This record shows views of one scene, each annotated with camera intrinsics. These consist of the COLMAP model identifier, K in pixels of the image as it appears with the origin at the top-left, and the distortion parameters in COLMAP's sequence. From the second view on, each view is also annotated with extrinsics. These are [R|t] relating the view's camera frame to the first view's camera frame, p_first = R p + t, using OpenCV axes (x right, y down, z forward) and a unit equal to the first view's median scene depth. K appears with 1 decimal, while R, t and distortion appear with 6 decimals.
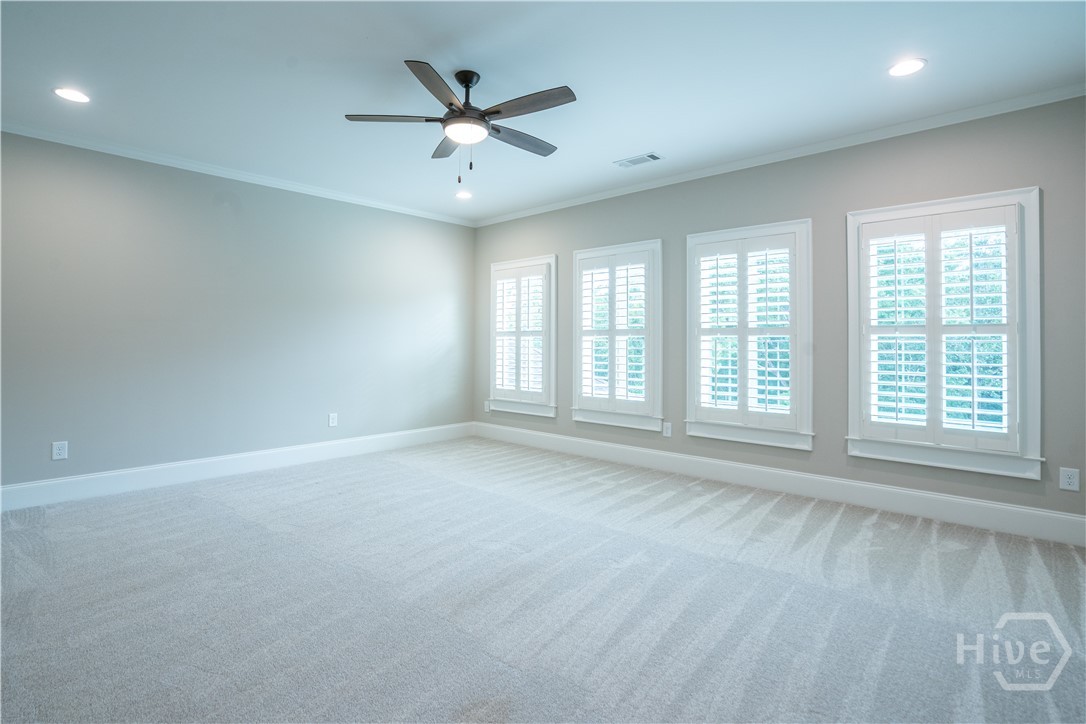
lens RADIAL K [[515.5, 0, 518.2], [0, 515.5, 337.0], [0, 0, 1]] dist [-0.029980, 0.001023]
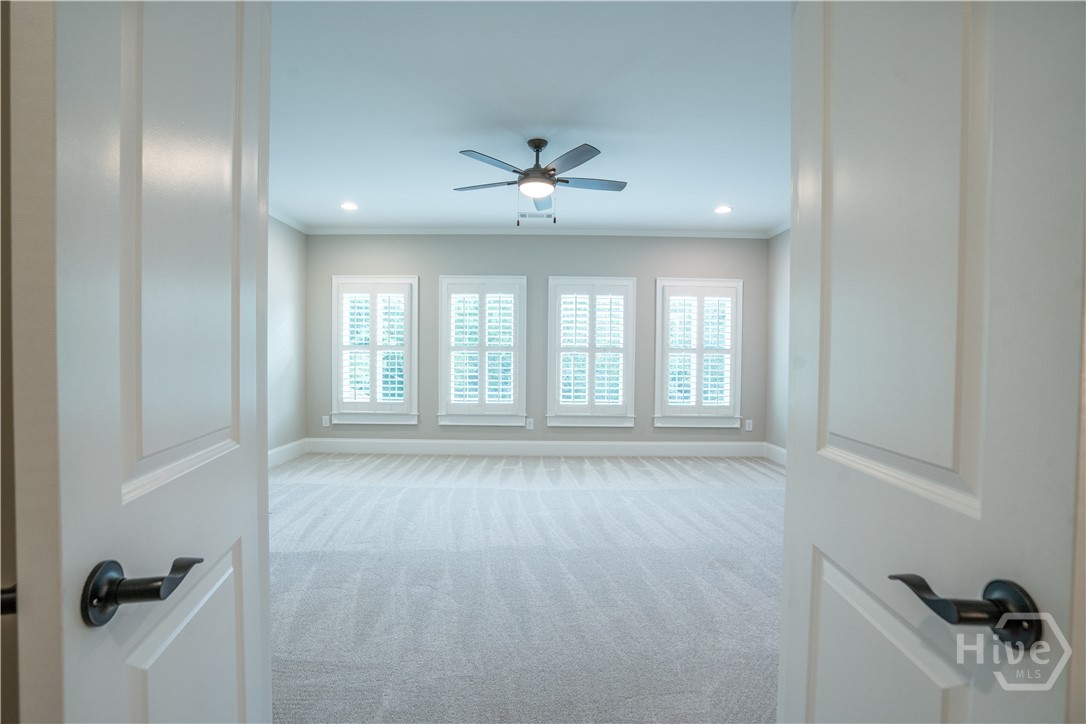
lens RADIAL K [[506.3, 0, 535.8], [0, 506.3, 367.9], [0, 0, 1]] dist [-0.037658, 0.000871]
pose [[0.747289, -0.014110, 0.664350, -0.485253], [-0.012886, 0.999279, 0.035717, -0.007222], [-0.664375, -0.035252, 0.746568, 0.029099]]
